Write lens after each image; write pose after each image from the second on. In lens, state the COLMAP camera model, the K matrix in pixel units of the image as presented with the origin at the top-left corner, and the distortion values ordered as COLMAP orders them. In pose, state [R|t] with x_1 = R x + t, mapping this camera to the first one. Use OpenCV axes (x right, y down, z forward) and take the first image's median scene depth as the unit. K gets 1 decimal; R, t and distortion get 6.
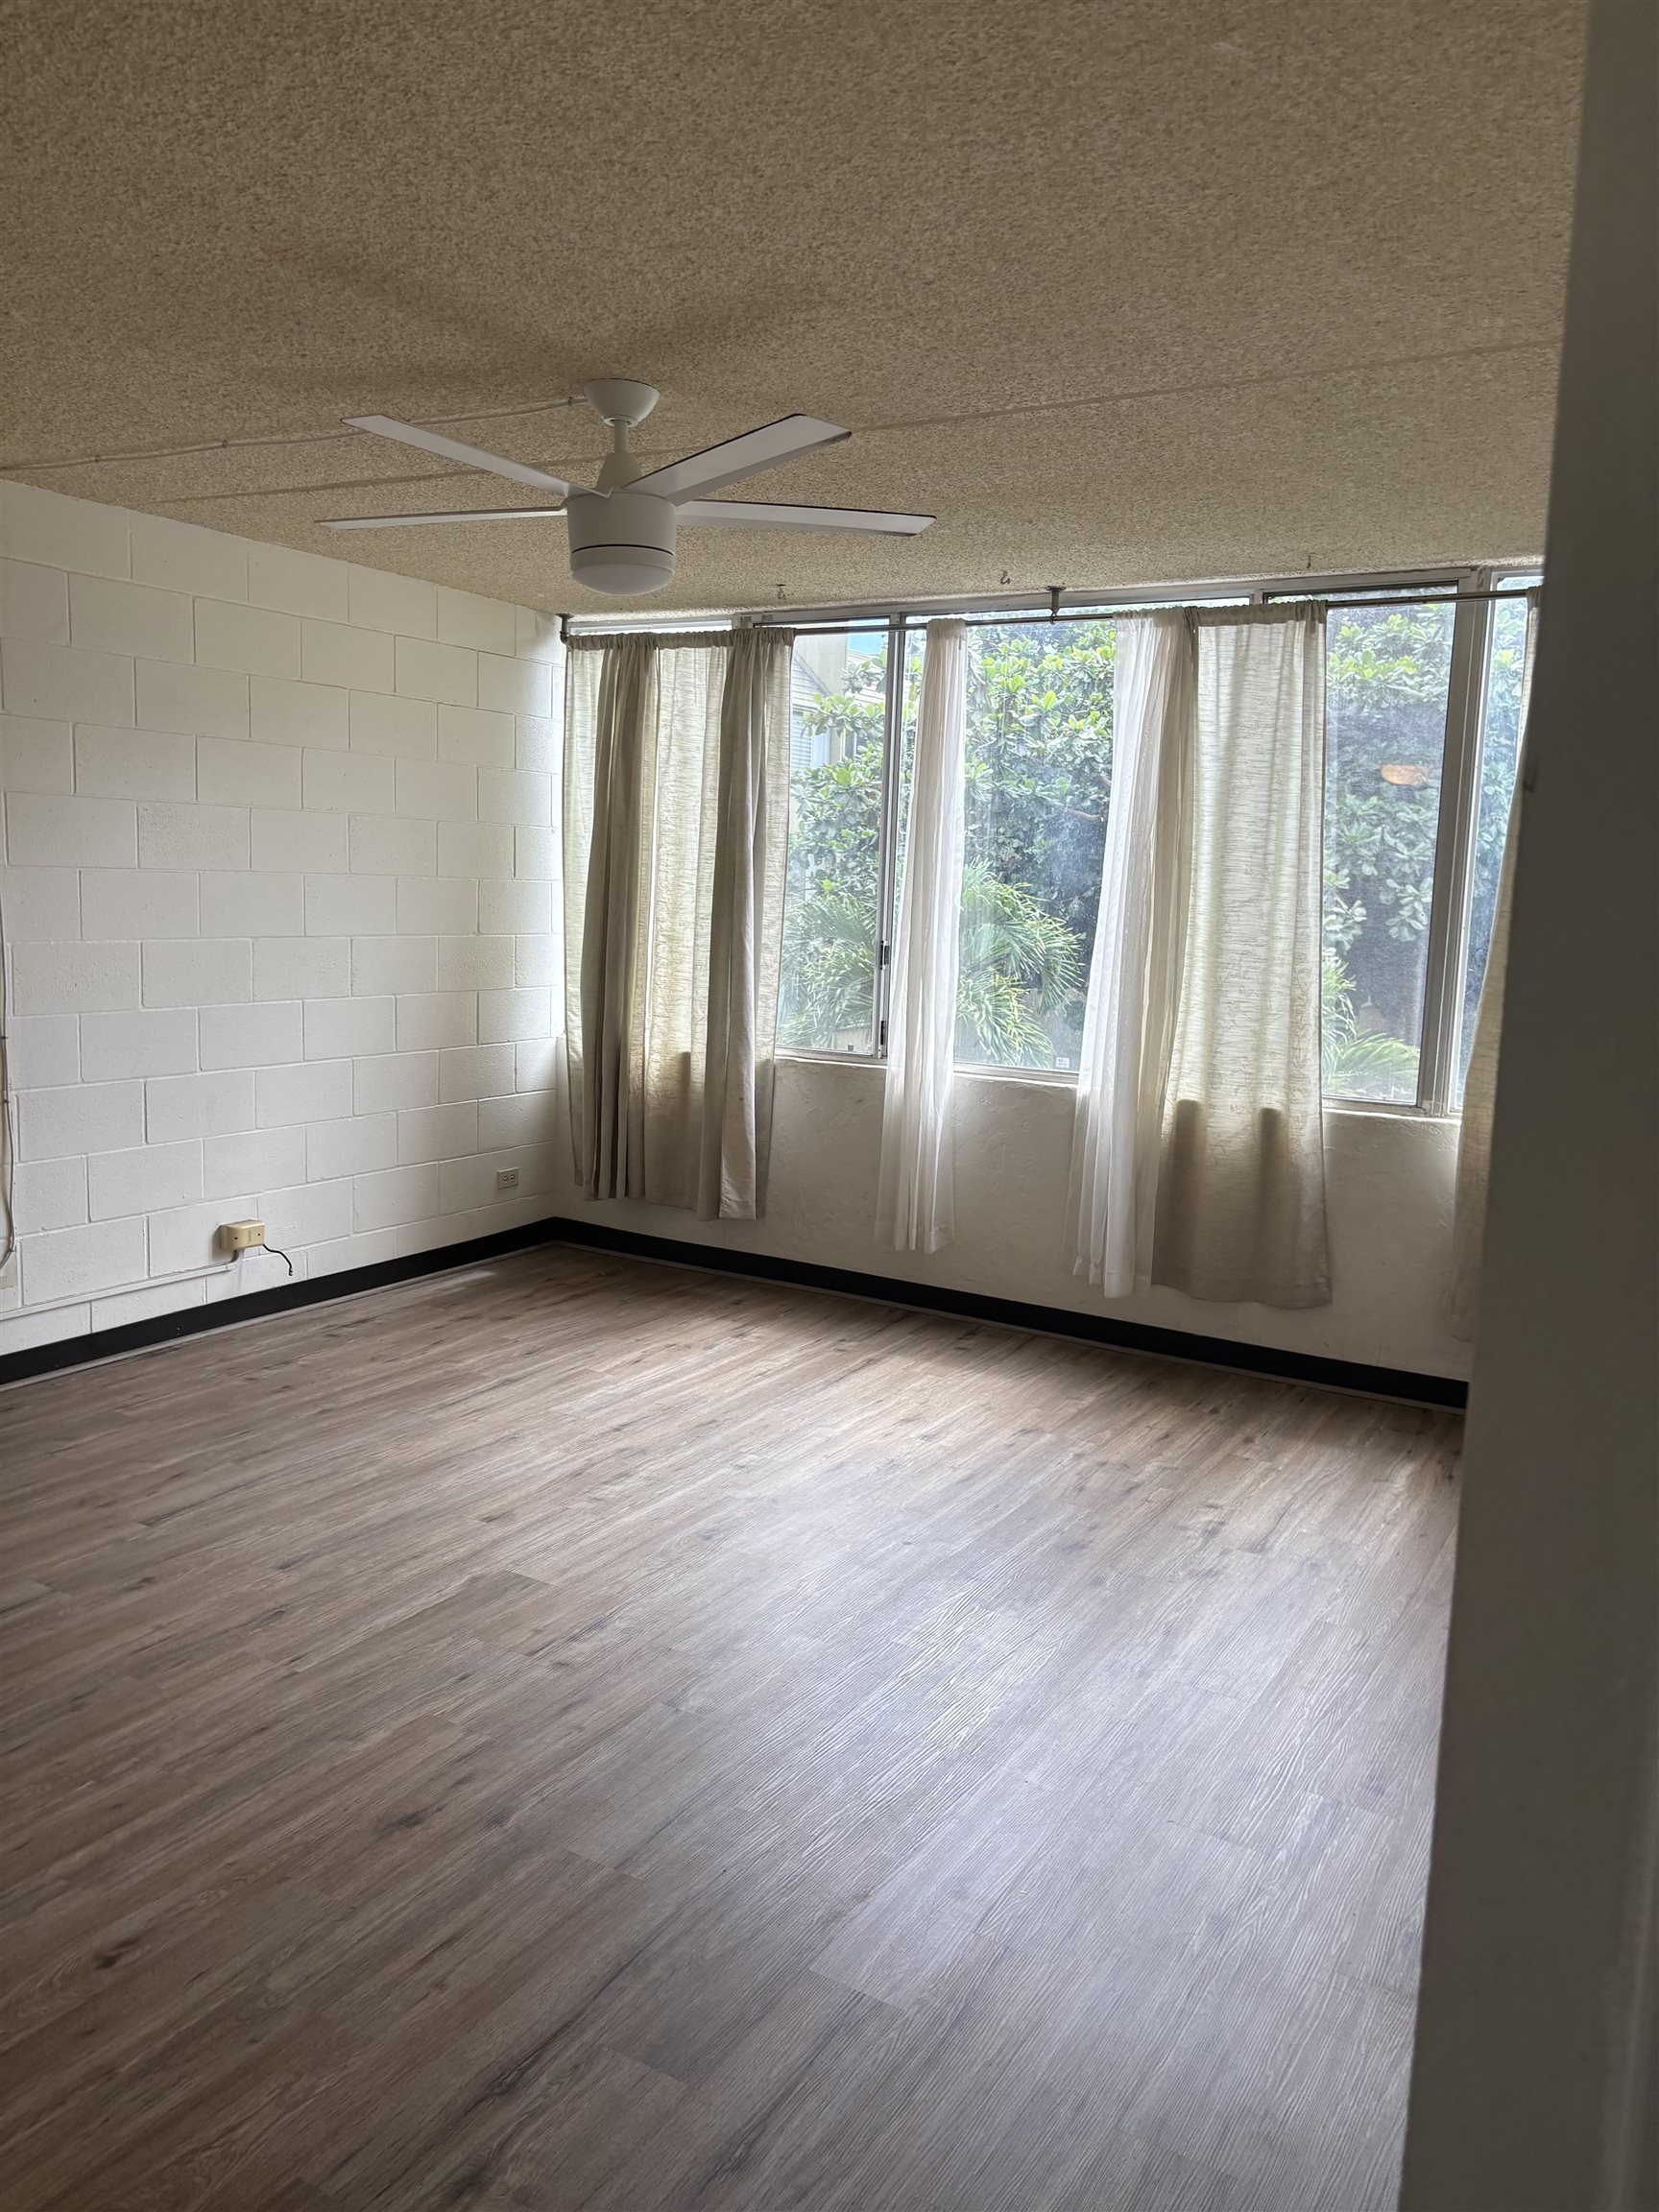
lens RADIAL K [[1671.0, 0, 827.2], [0, 1671.0, 1107.7], [0, 0, 1]] dist [0.045618, -0.000549]
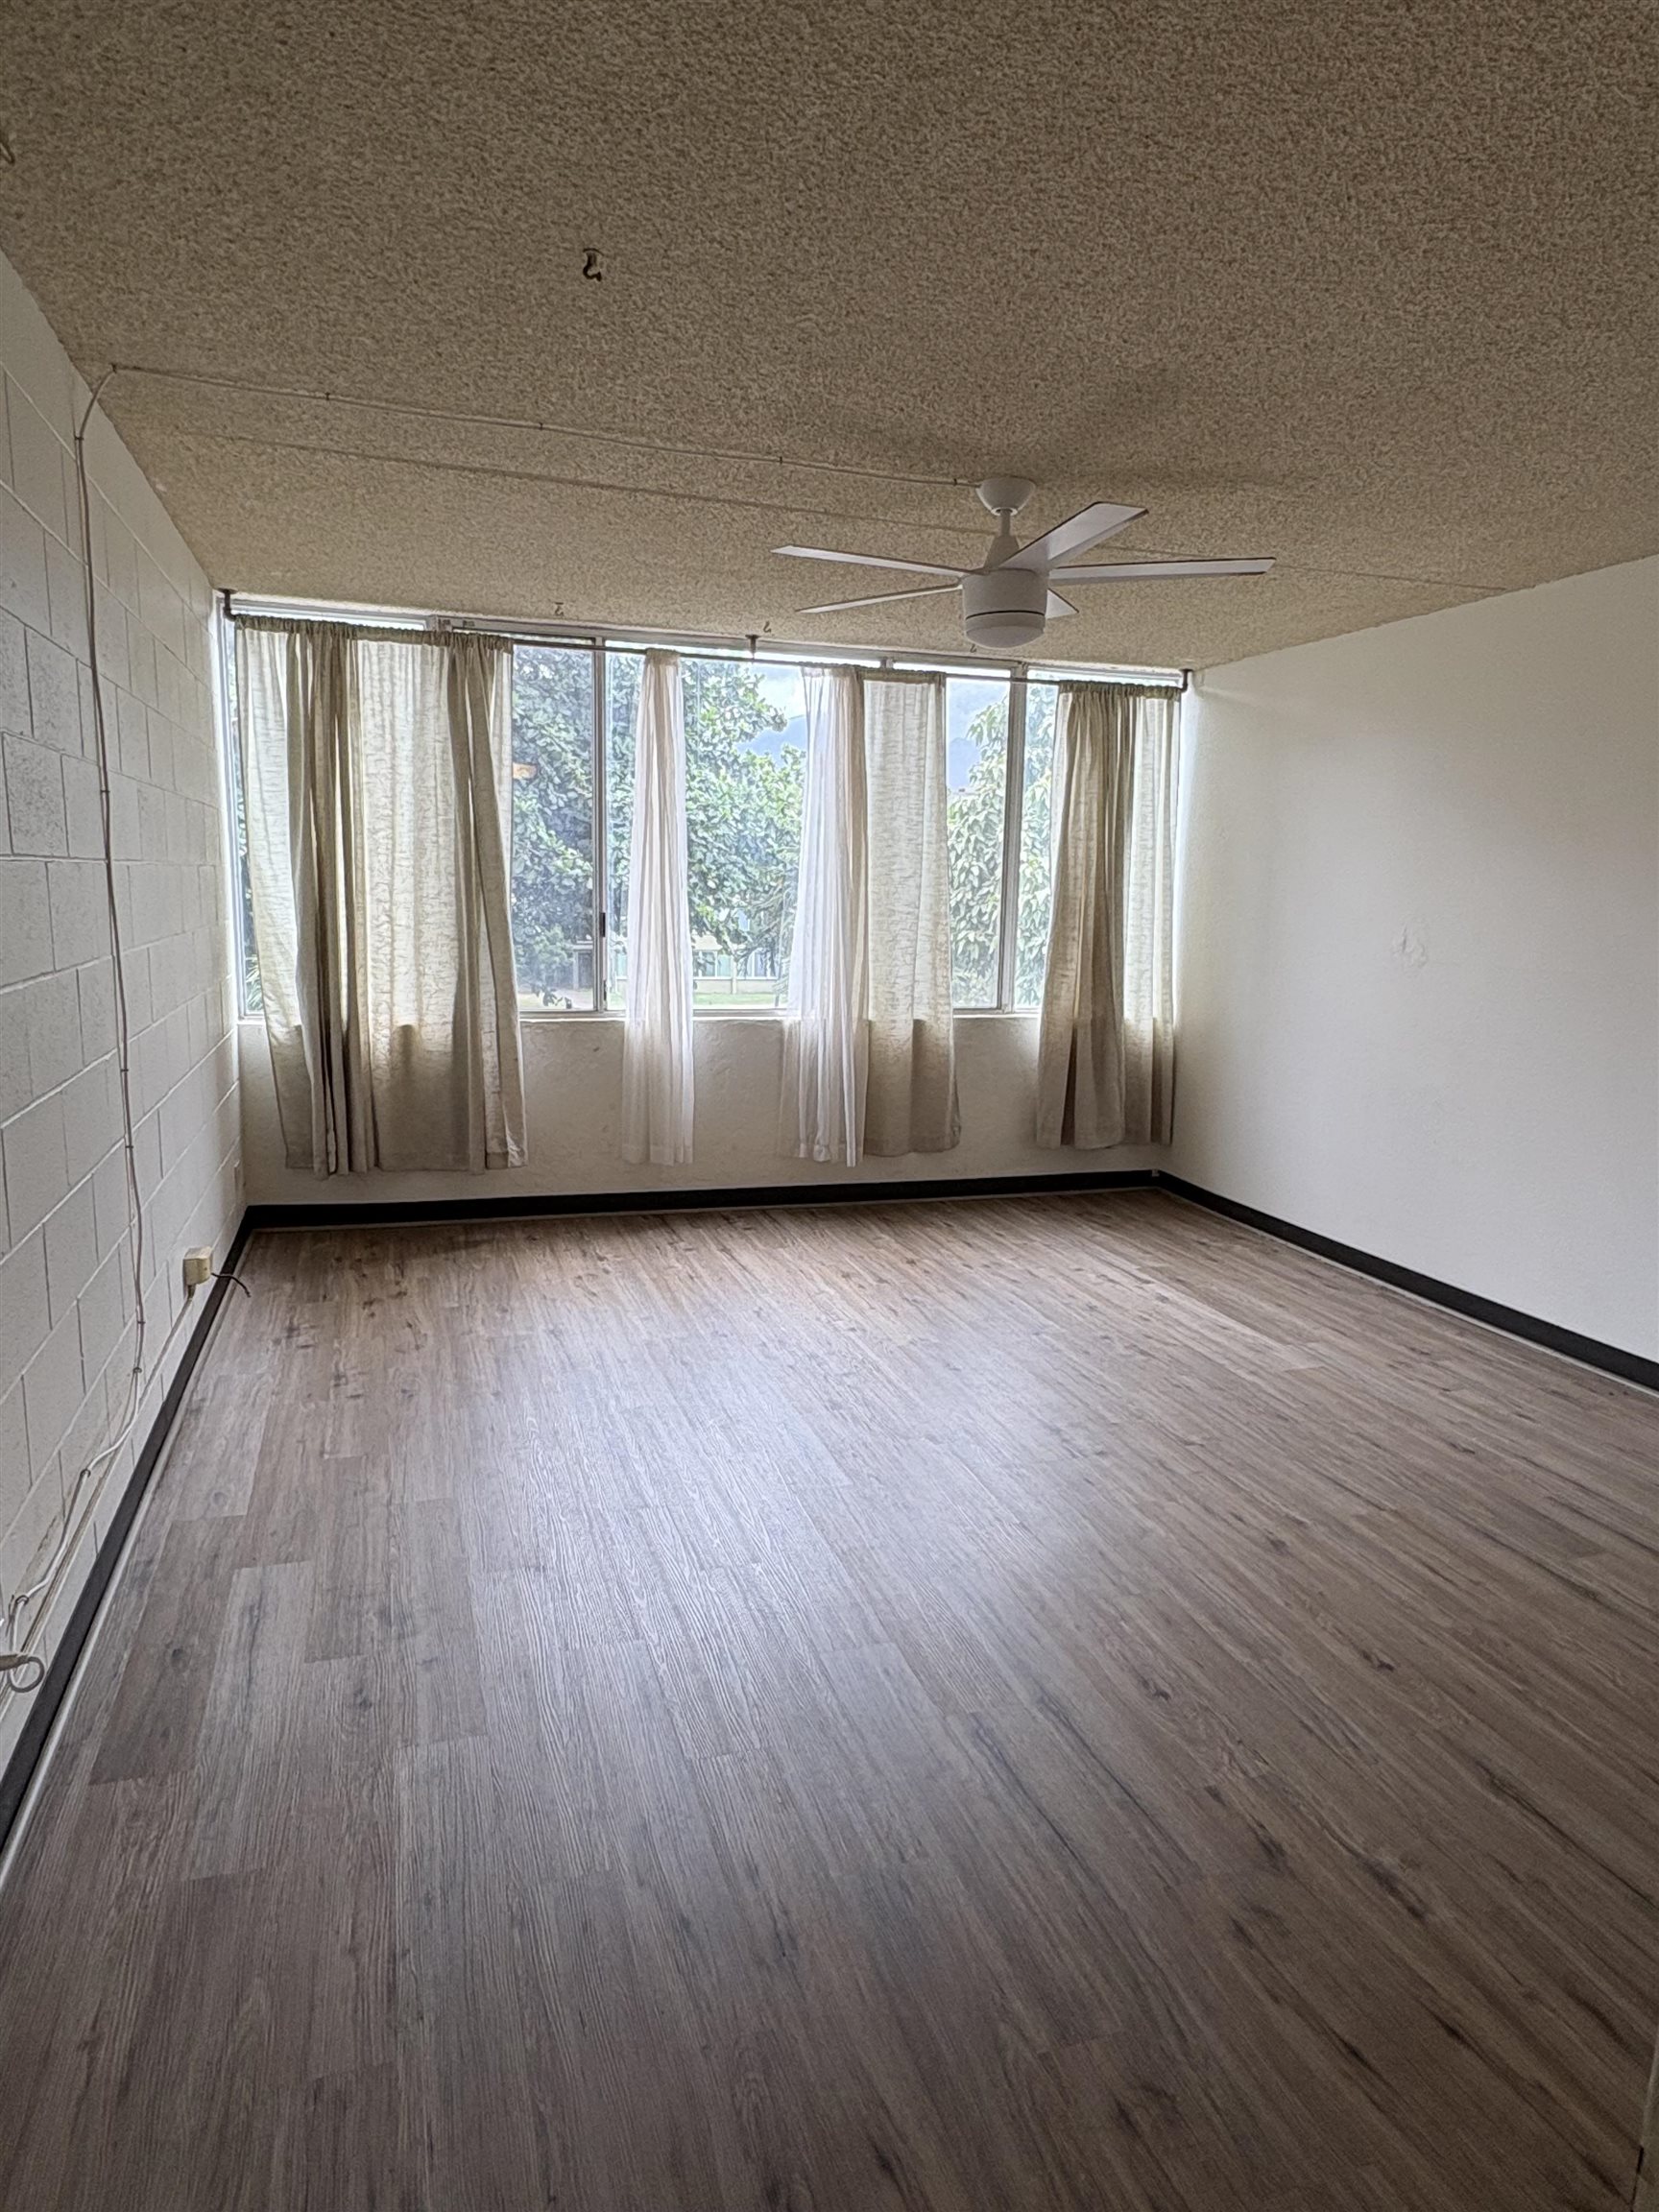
lens RADIAL K [[1353.2, 0, 830.8], [0, 1353.2, 1097.9], [0, 0, 1]] dist [0.000147, -0.000015]
pose [[0.663119, -0.135302, 0.736184, -0.643857], [0.102150, 0.990684, 0.090063, -0.043547], [-0.741511, 0.015479, 0.670762, 0.258593]]
